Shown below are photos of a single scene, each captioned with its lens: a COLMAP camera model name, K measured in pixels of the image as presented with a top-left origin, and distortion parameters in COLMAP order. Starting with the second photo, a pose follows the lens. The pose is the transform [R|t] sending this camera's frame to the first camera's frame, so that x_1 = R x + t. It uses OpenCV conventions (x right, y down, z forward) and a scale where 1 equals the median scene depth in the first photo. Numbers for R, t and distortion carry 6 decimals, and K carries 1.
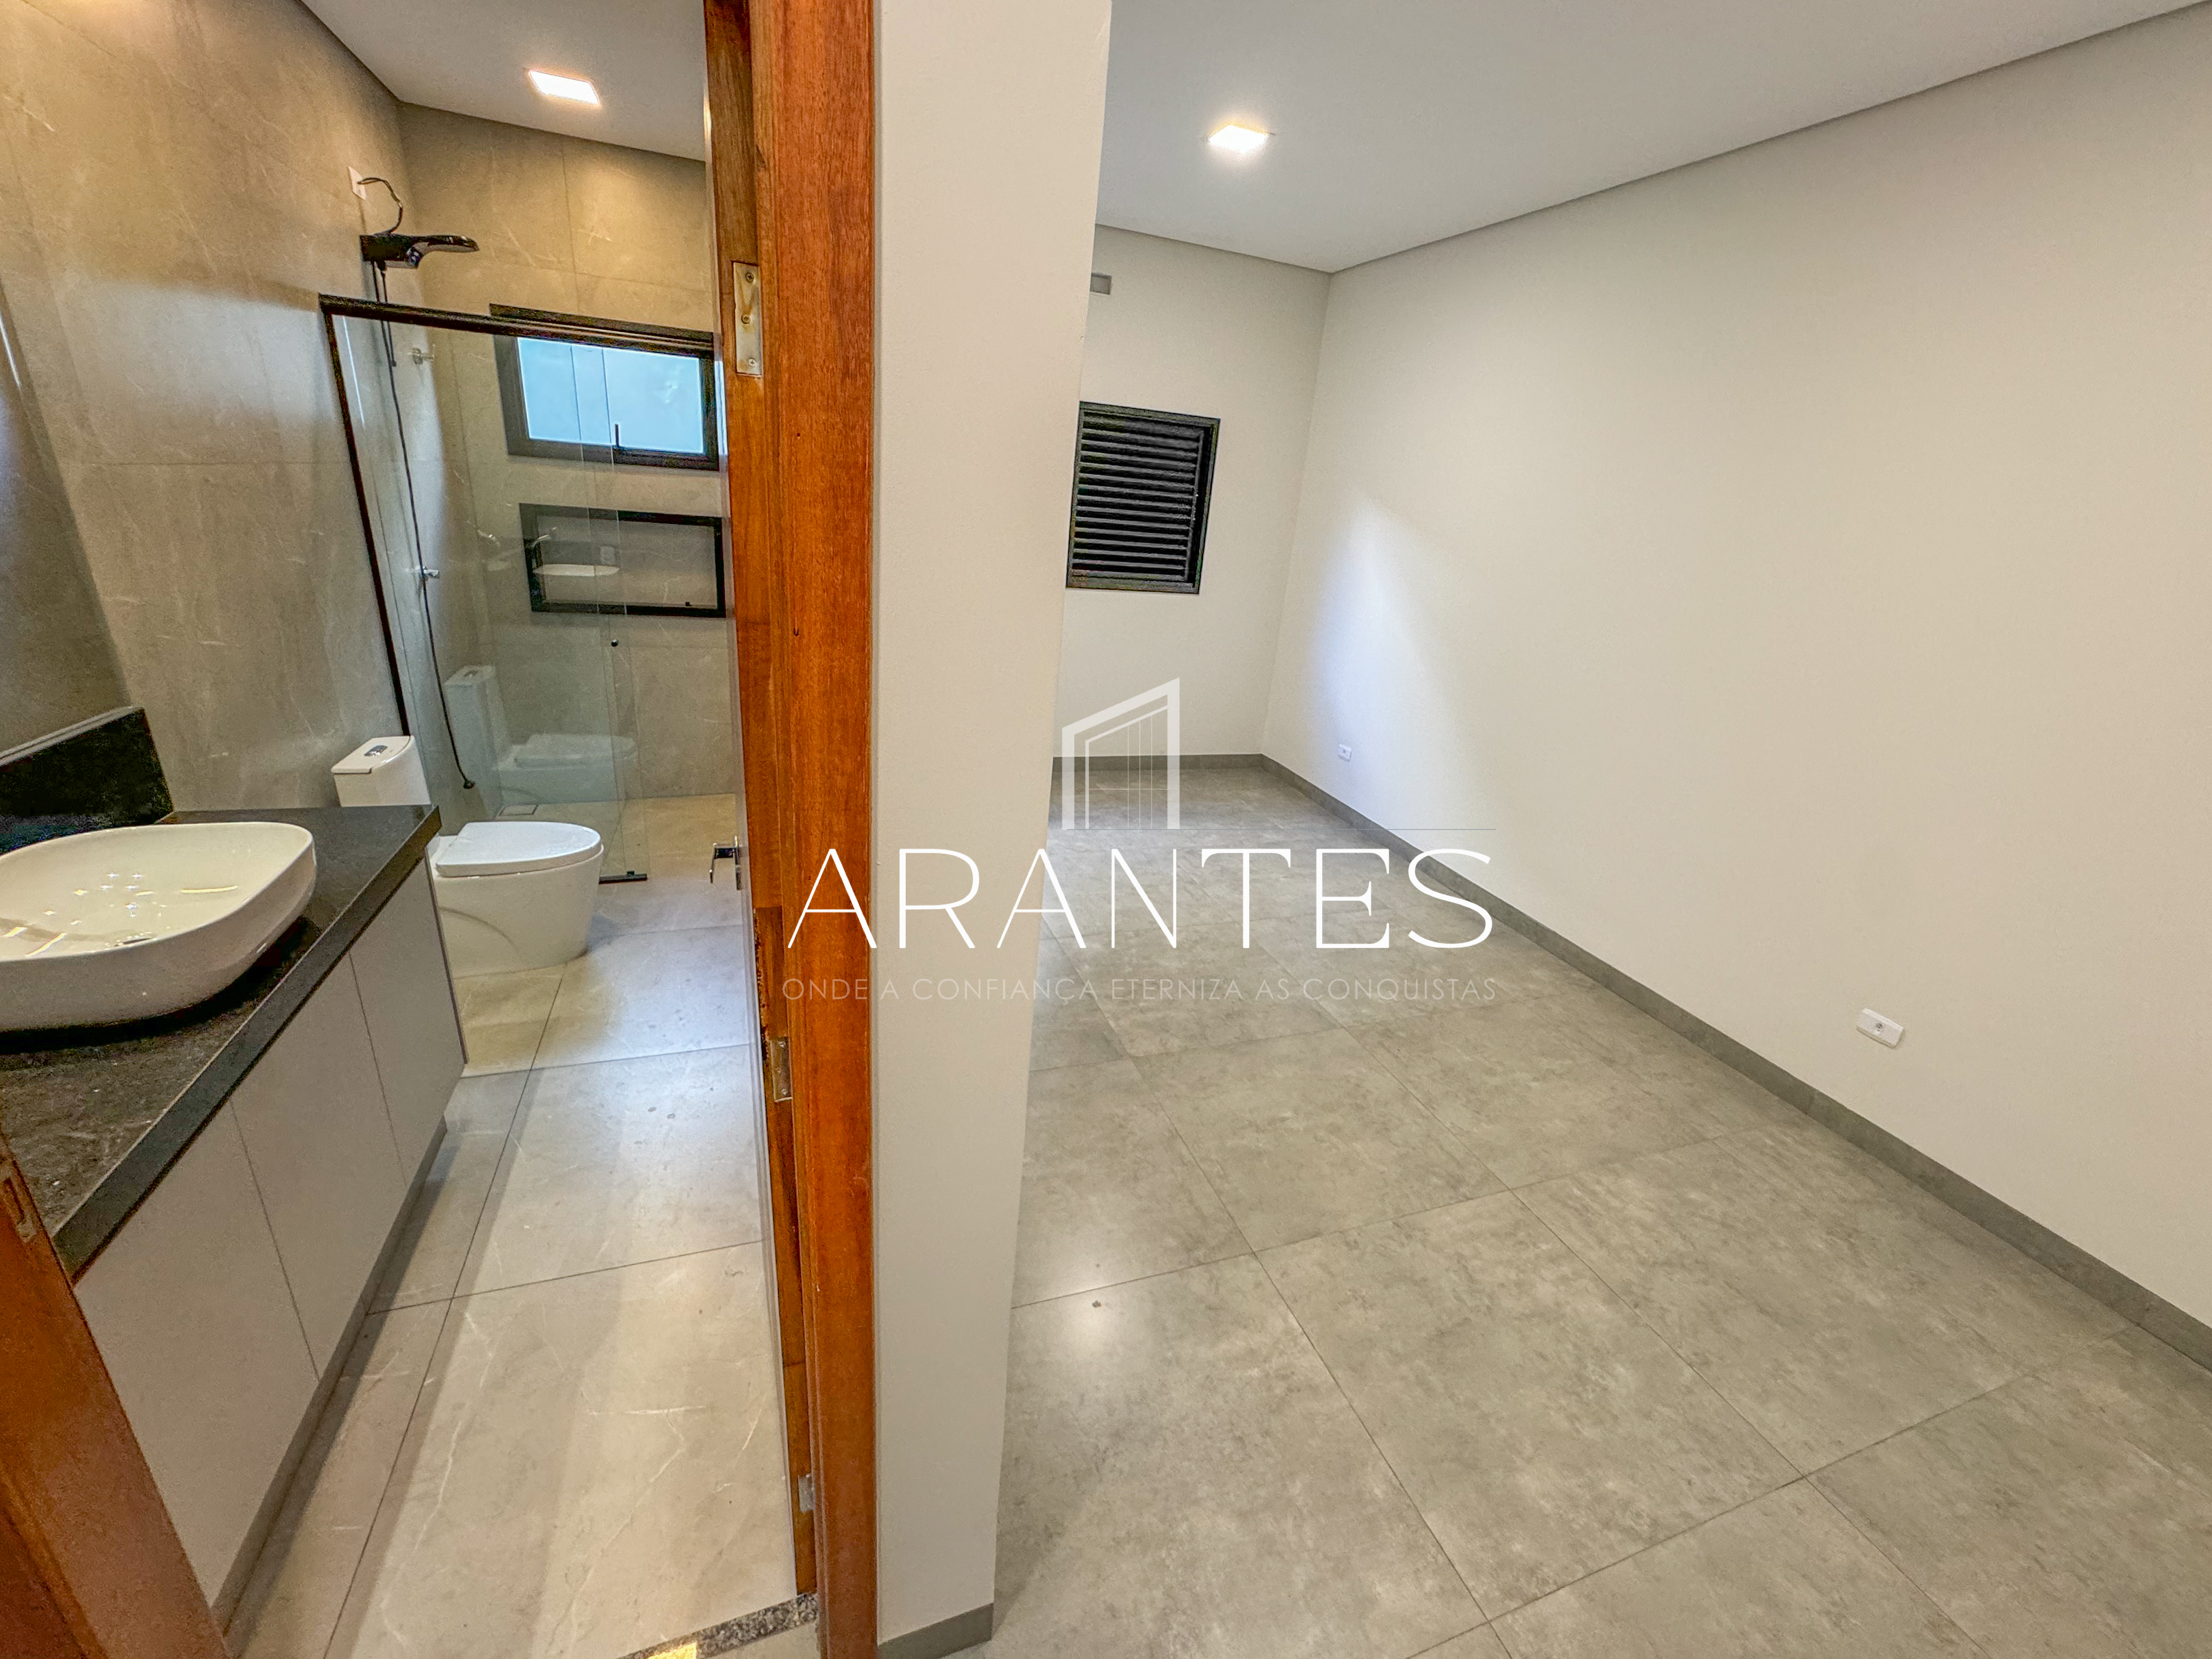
lens RADIAL K [[894.1, 0, 1106.0], [0, 894.1, 829.5], [0, 0, 1]] dist [-0.000987, 0.000003]
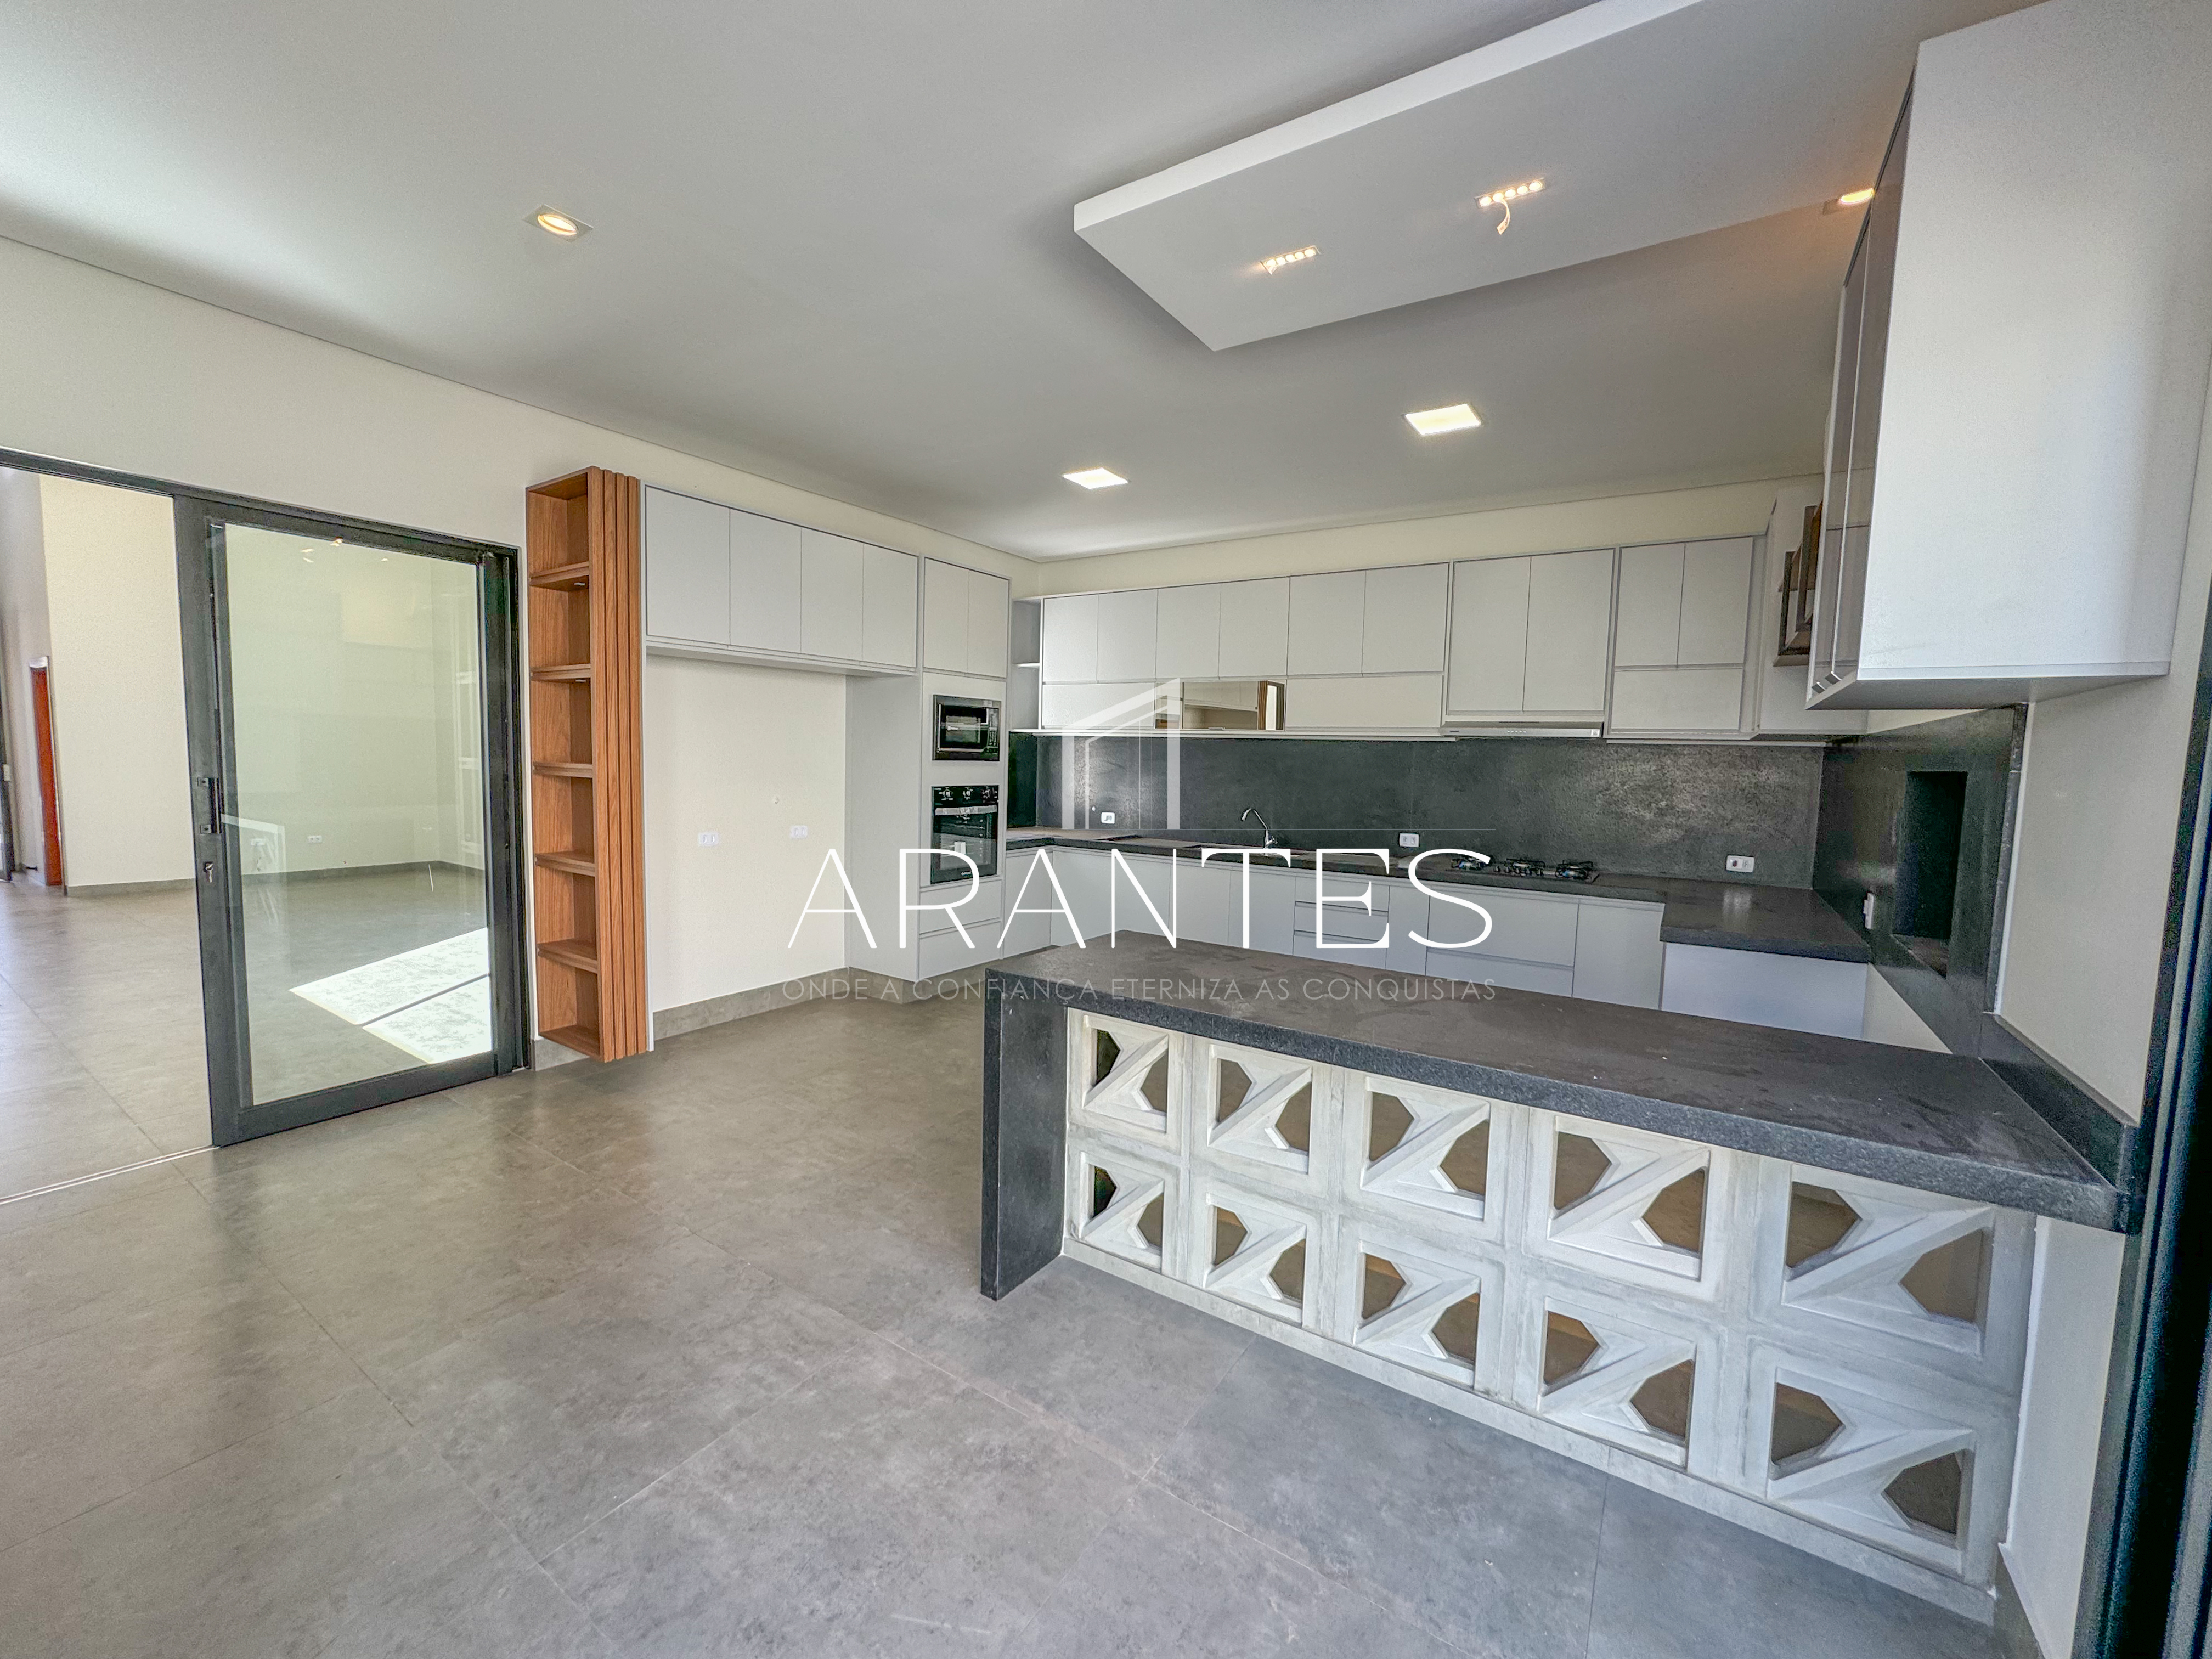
lens RADIAL K [[894.1, 0, 1106.0], [0, 894.1, 829.5], [0, 0, 1]] dist [-0.000987, 0.000003]
pose [[-0.588329, -0.164243, 0.791766, -0.804864], [0.213307, 0.912951, 0.347881, -0.320485], [-0.779980, 0.373558, -0.502082, 1.040308]]
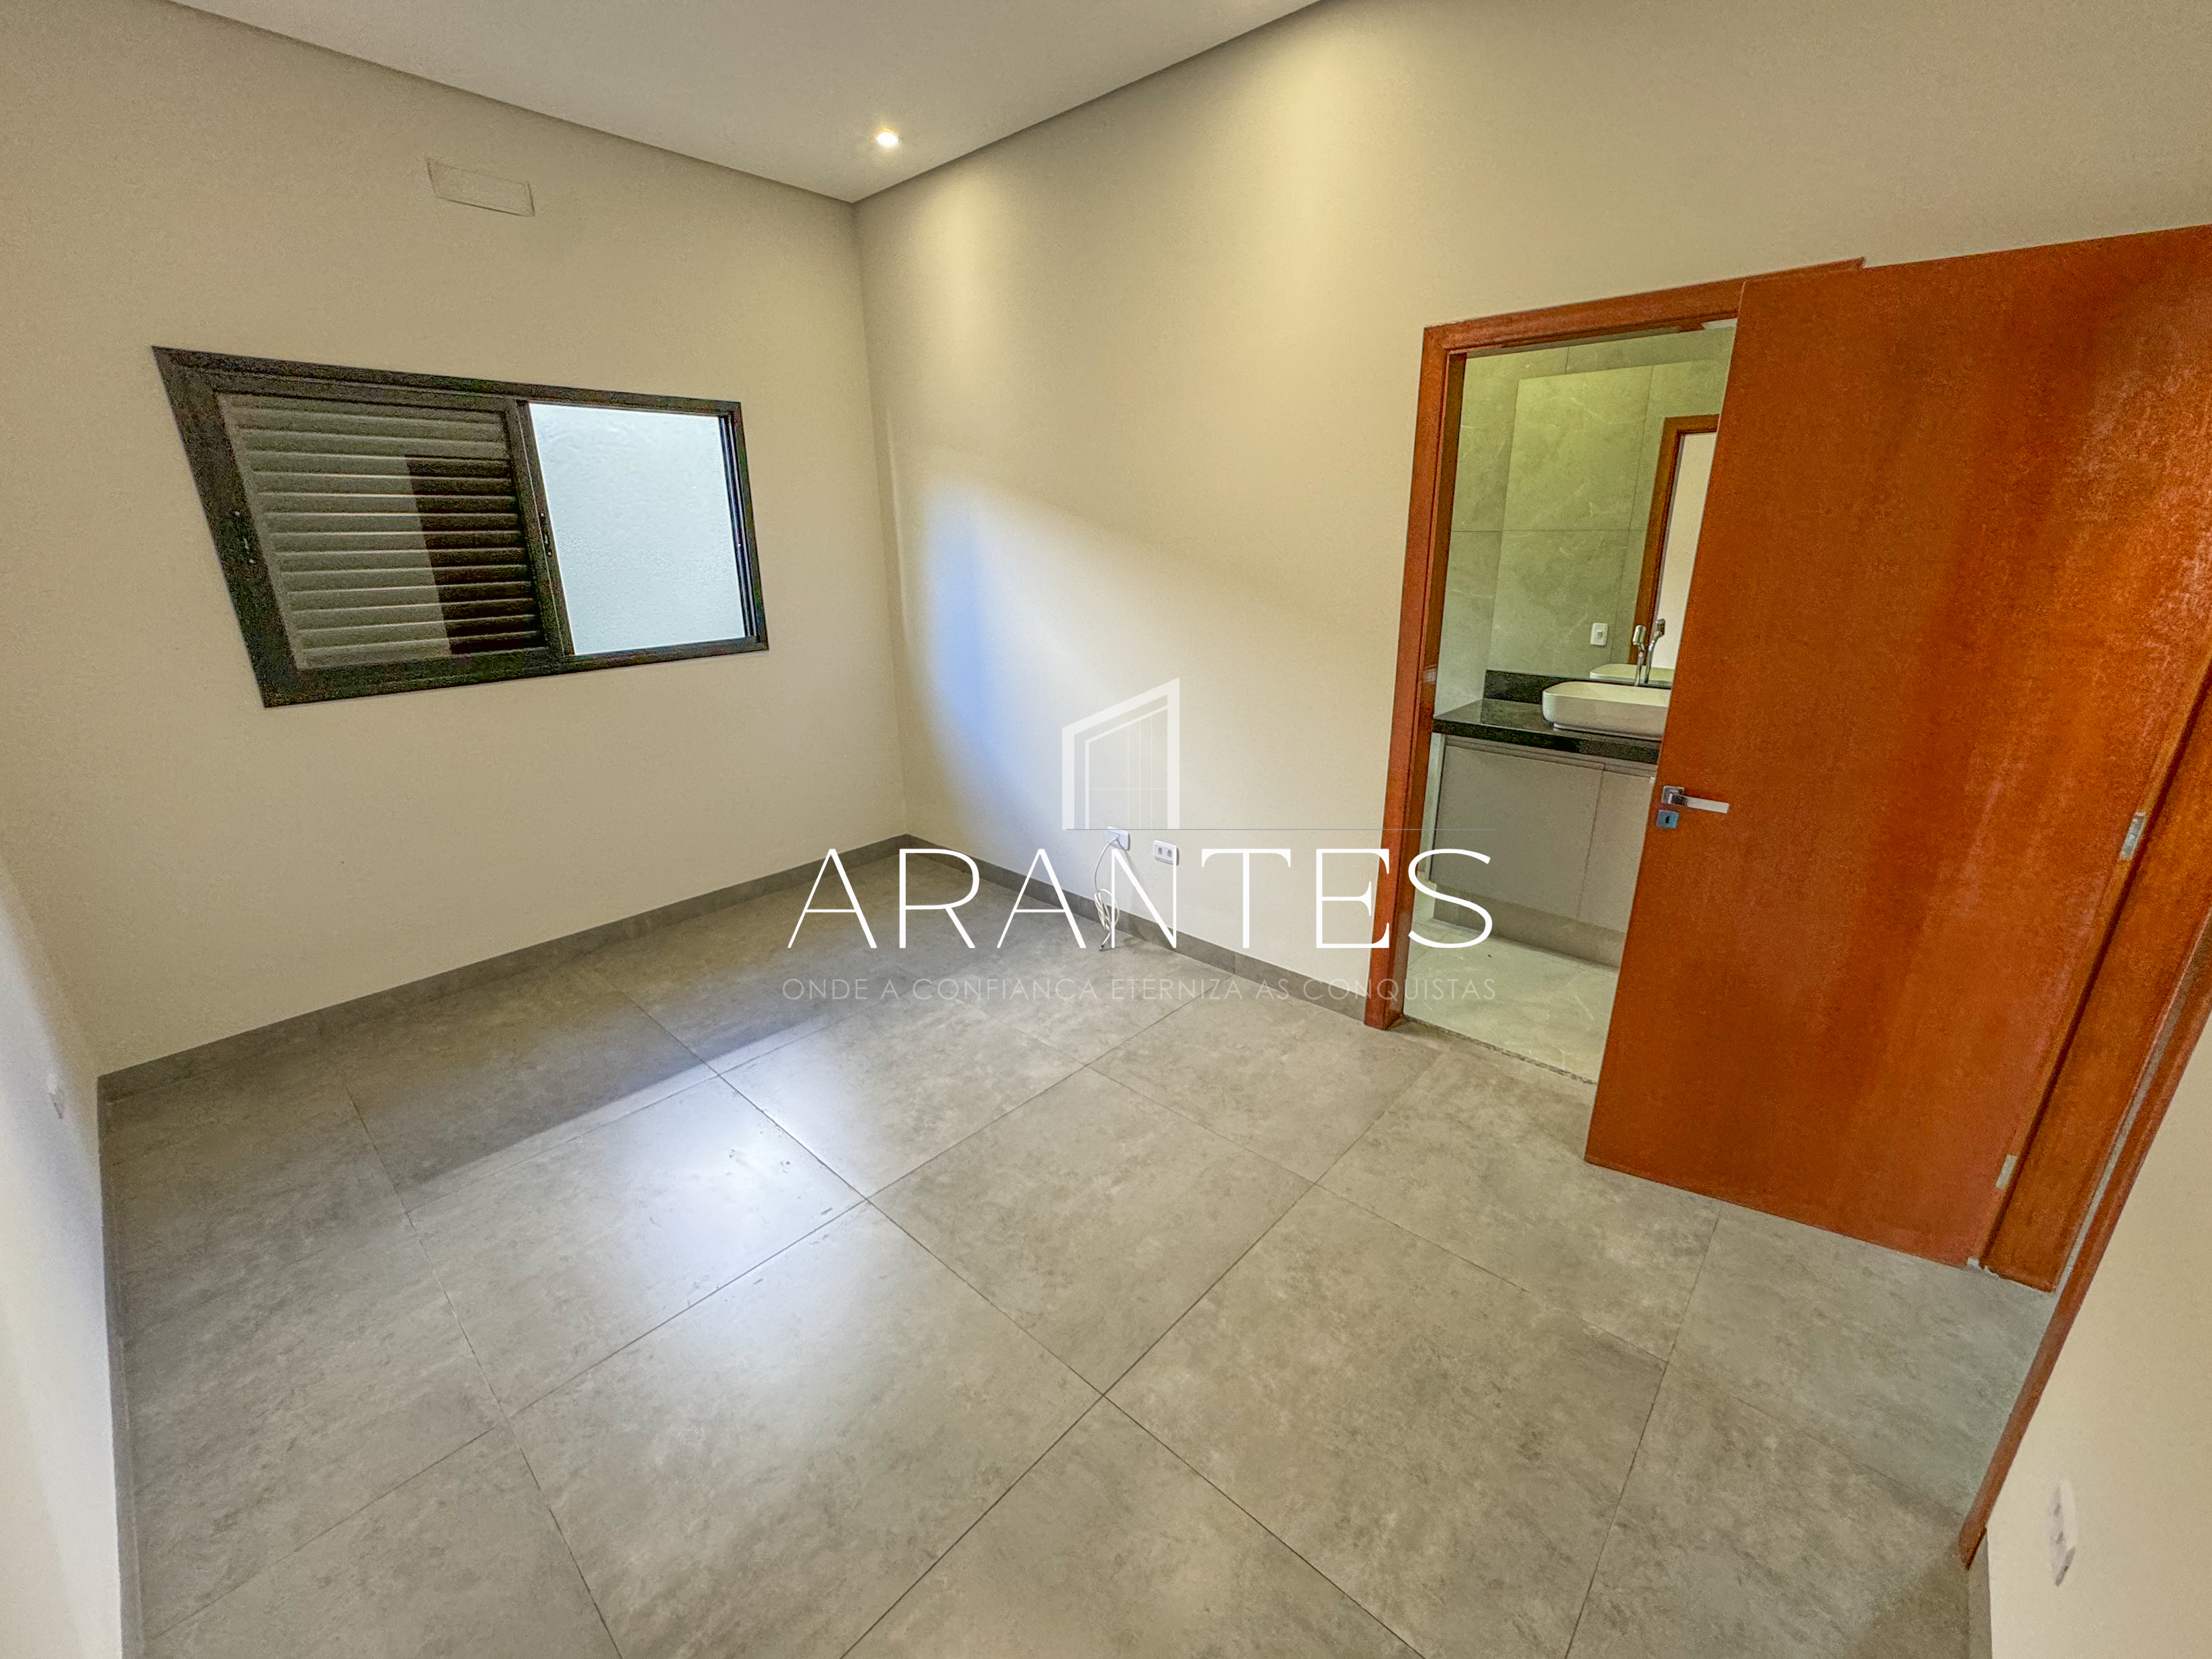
lens RADIAL K [[894.1, 0, 1106.0], [0, 894.1, 829.5], [0, 0, 1]] dist [-0.000987, 0.000003]
pose [[-0.880611, 0.074088, -0.468012, 0.839975], [-0.228618, 0.798702, 0.556604, -0.328321], [0.415040, 0.597148, -0.686408, 1.244459]]
